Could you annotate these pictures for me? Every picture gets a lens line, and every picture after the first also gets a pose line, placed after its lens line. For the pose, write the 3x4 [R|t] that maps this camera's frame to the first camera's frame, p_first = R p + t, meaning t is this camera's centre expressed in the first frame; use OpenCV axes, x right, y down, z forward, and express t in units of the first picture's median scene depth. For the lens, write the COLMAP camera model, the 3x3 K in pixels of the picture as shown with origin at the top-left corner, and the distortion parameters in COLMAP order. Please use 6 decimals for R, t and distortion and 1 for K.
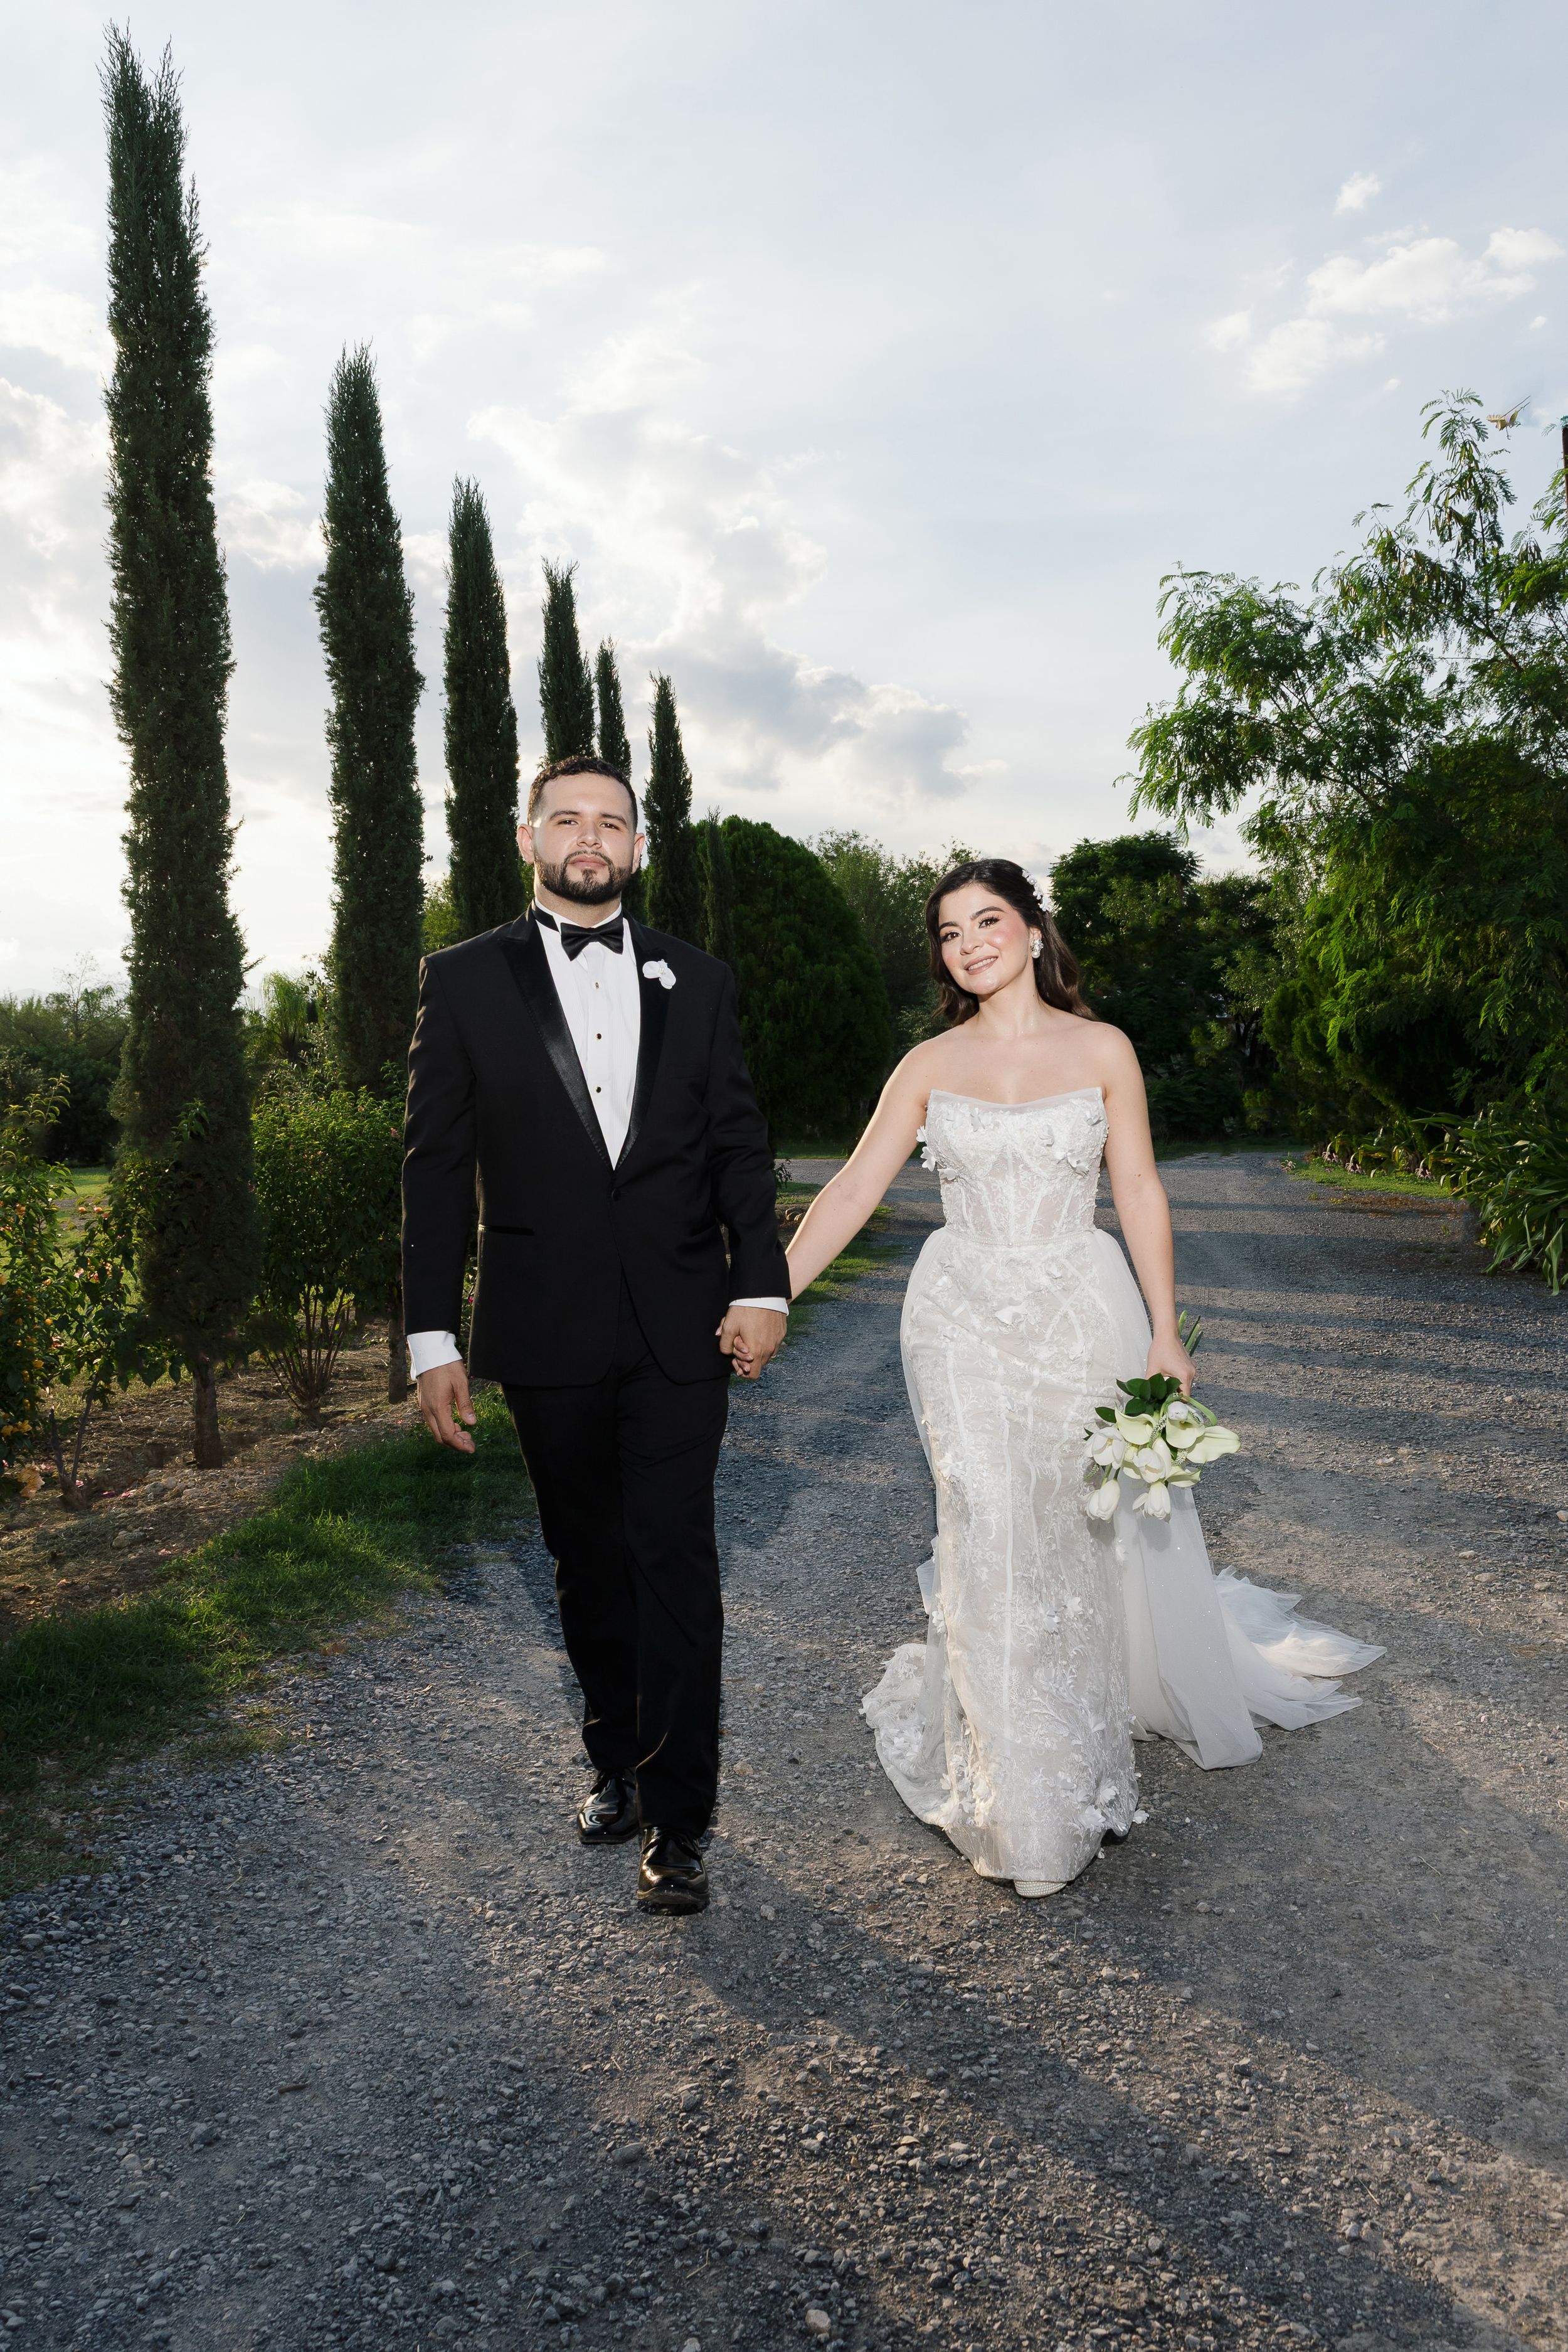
lens RADIAL K [[1889.9, 0, 777.0], [0, 1889.9, 1165.6], [0, 0, 1]] dist [0.001932, 0.006648]
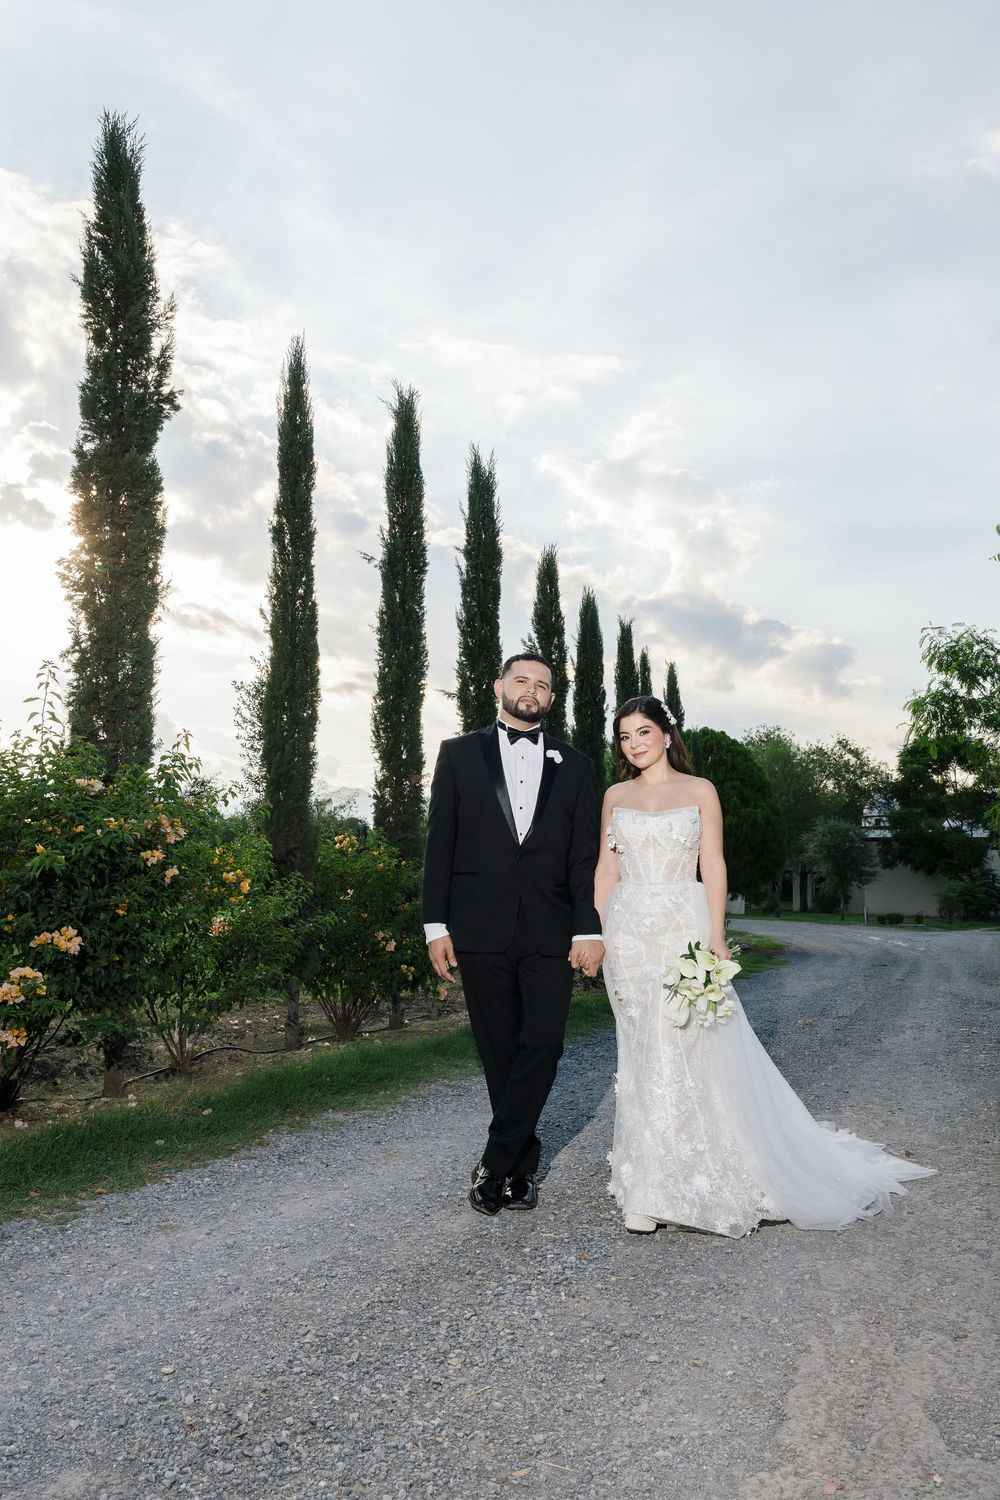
lens RADIAL K [[1205.5, 0, 497.3], [0, 1205.5, 741.6], [0, 0, 1]] dist [0.001932, 0.006648]
pose [[0.981405, 0.025071, -0.190305, 0.003996], [-0.053545, 0.987835, -0.145996, 0.022388], [0.184330, 0.153471, 0.970809, -0.302283]]
